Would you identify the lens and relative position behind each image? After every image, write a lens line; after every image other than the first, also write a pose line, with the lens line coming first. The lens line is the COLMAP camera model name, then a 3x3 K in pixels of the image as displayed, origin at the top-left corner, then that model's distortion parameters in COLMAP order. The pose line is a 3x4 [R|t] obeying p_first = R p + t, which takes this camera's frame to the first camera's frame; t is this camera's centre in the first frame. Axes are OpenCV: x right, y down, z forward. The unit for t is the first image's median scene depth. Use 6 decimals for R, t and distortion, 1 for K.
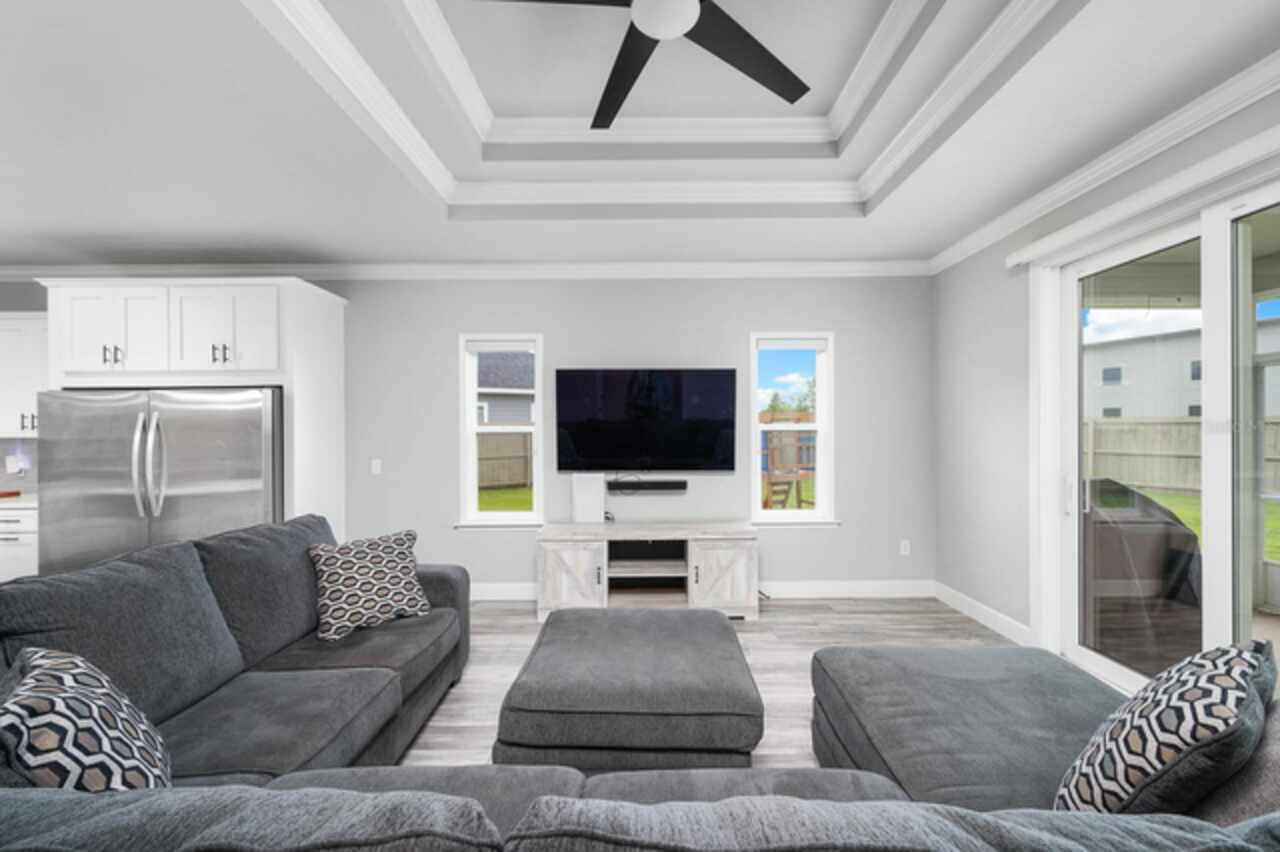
lens RADIAL K [[517.1, 0, 645.1], [0, 517.1, 432.4], [0, 0, 1]] dist [0.002173, -0.000142]
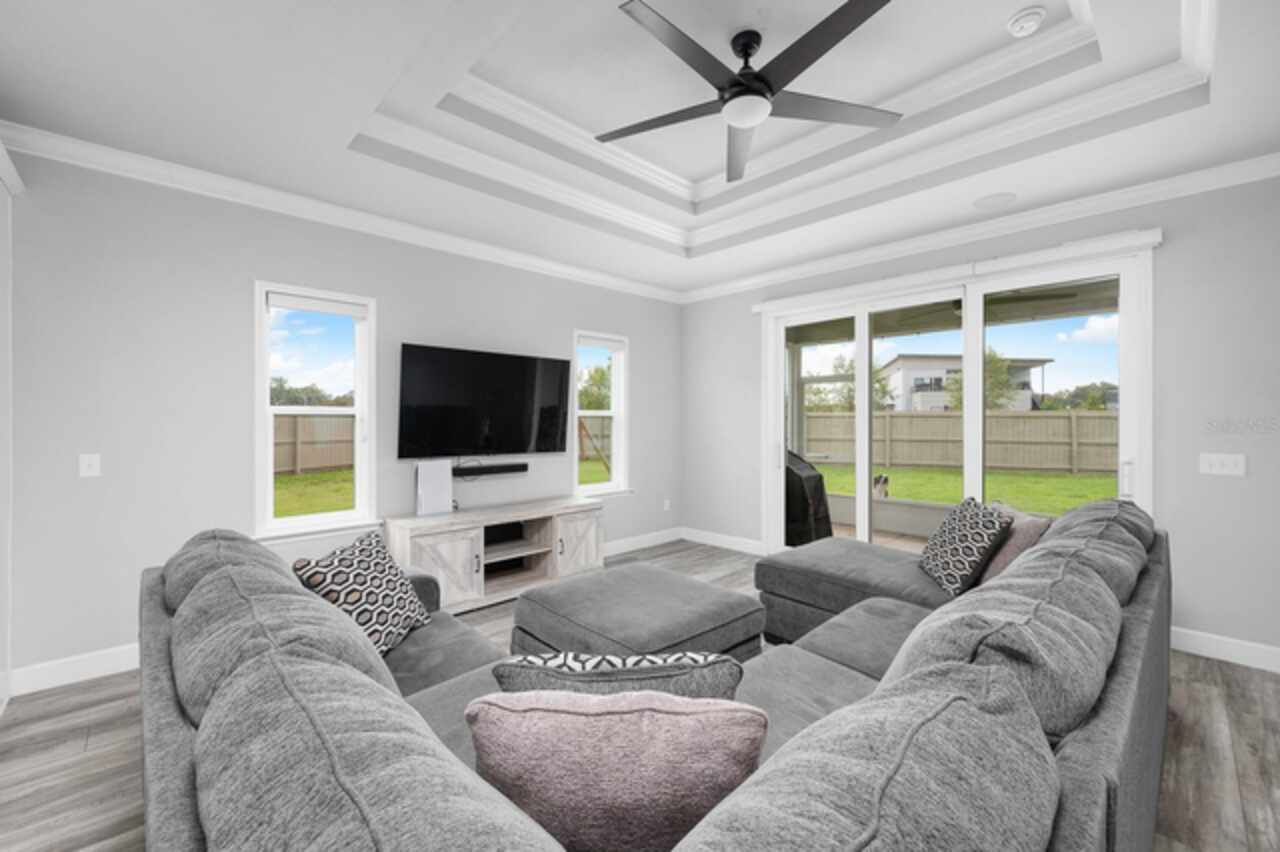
lens RADIAL K [[517.1, 0, 650.3], [0, 517.1, 422.0], [0, 0, 1]] dist [0.002173, -0.000142]
pose [[0.720464, 0.004313, 0.693479, -0.505219], [-0.003715, 0.999990, -0.002359, 0.013091], [-0.693482, -0.000876, 0.720473, 0.078442]]
